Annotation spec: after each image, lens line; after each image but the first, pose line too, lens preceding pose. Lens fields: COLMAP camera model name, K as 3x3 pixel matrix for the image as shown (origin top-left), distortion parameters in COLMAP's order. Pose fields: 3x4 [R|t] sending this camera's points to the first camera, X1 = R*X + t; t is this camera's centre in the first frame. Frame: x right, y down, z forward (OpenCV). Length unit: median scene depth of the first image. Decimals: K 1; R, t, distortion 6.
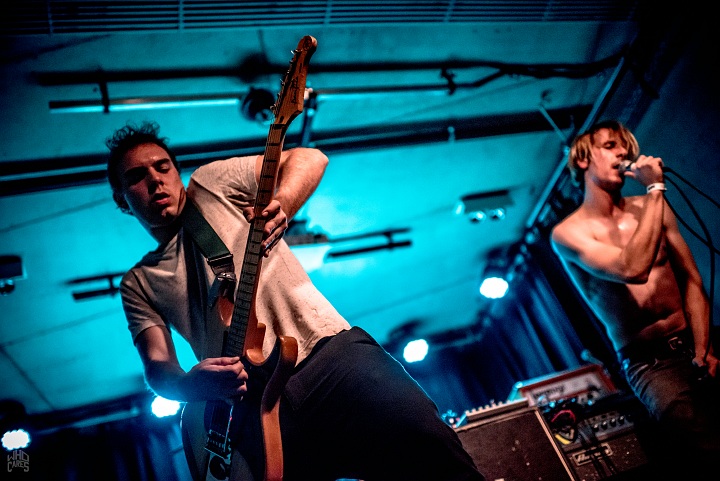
lens RADIAL K [[733.2, 0, 360.0], [0, 733.2, 240.5], [0, 0, 1]] dist [-0.057366, 0.018900]
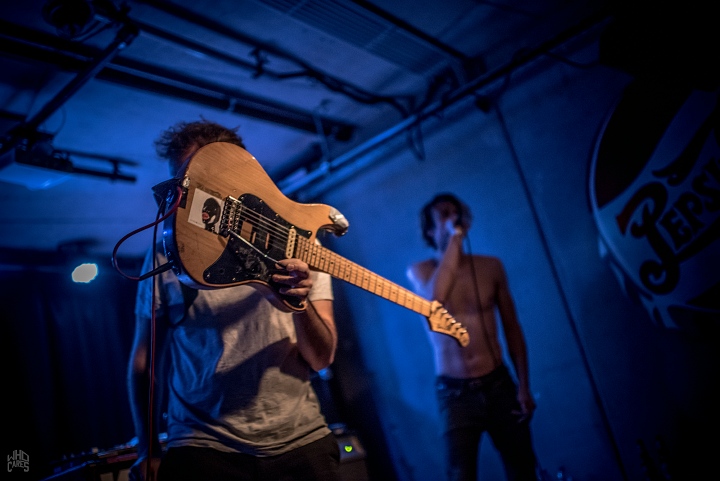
lens RADIAL K [[733.2, 0, 360.0], [0, 733.2, 240.5], [0, 0, 1]] dist [-0.057366, 0.018900]
pose [[0.804661, 0.309002, 0.506989, -0.167265], [-0.382045, 0.923108, 0.043737, -0.085609], [-0.454491, -0.228886, 0.860842, 0.051849]]
